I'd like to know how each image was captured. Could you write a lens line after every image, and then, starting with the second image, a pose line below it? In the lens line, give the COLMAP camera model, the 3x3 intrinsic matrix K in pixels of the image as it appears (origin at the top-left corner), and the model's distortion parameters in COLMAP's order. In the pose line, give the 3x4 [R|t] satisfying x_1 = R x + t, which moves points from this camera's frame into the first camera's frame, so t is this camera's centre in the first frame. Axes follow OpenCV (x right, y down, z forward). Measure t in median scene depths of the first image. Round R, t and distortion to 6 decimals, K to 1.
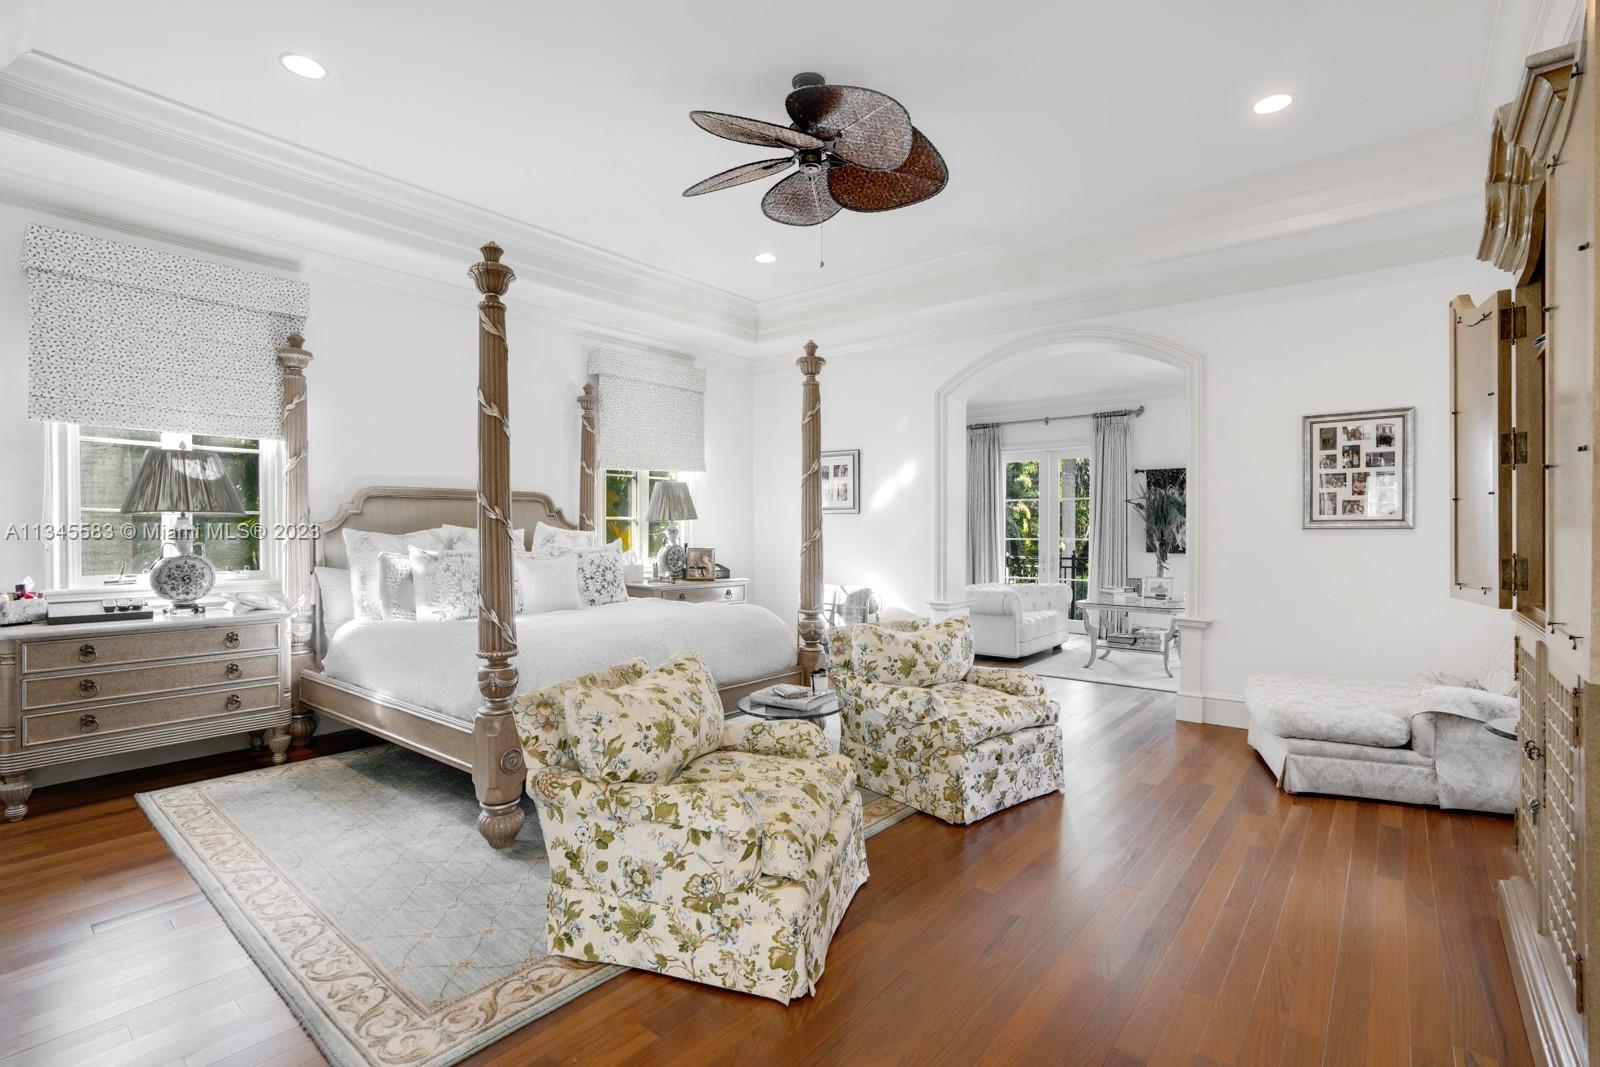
lens RADIAL K [[731.8, 0, 797.0], [0, 731.8, 534.0], [0, 0, 1]] dist [-0.004379, -0.000089]
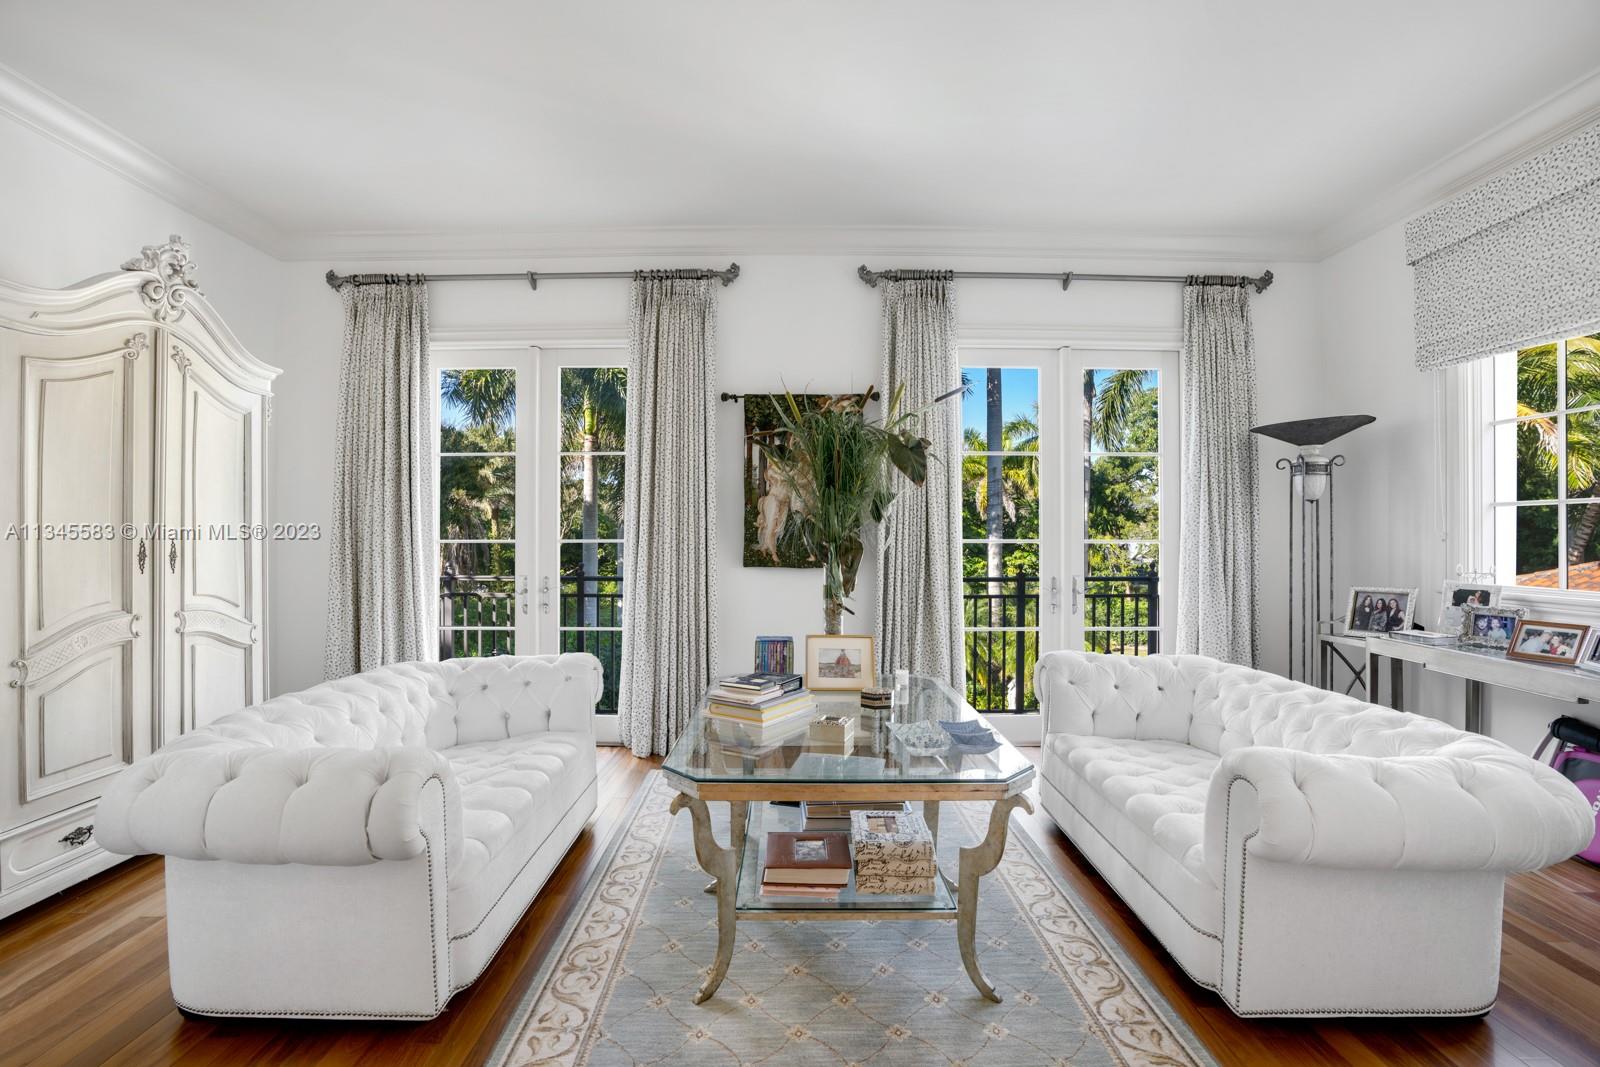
lens RADIAL K [[731.8, 0, 795.1], [0, 731.8, 537.4], [0, 0, 1]] dist [-0.004379, -0.000089]
pose [[0.765983, 0.008019, 0.642810, 0.188634], [-0.006544, 0.999968, -0.004677, 0.007101], [-0.642827, -0.000624, 0.766011, 0.589308]]
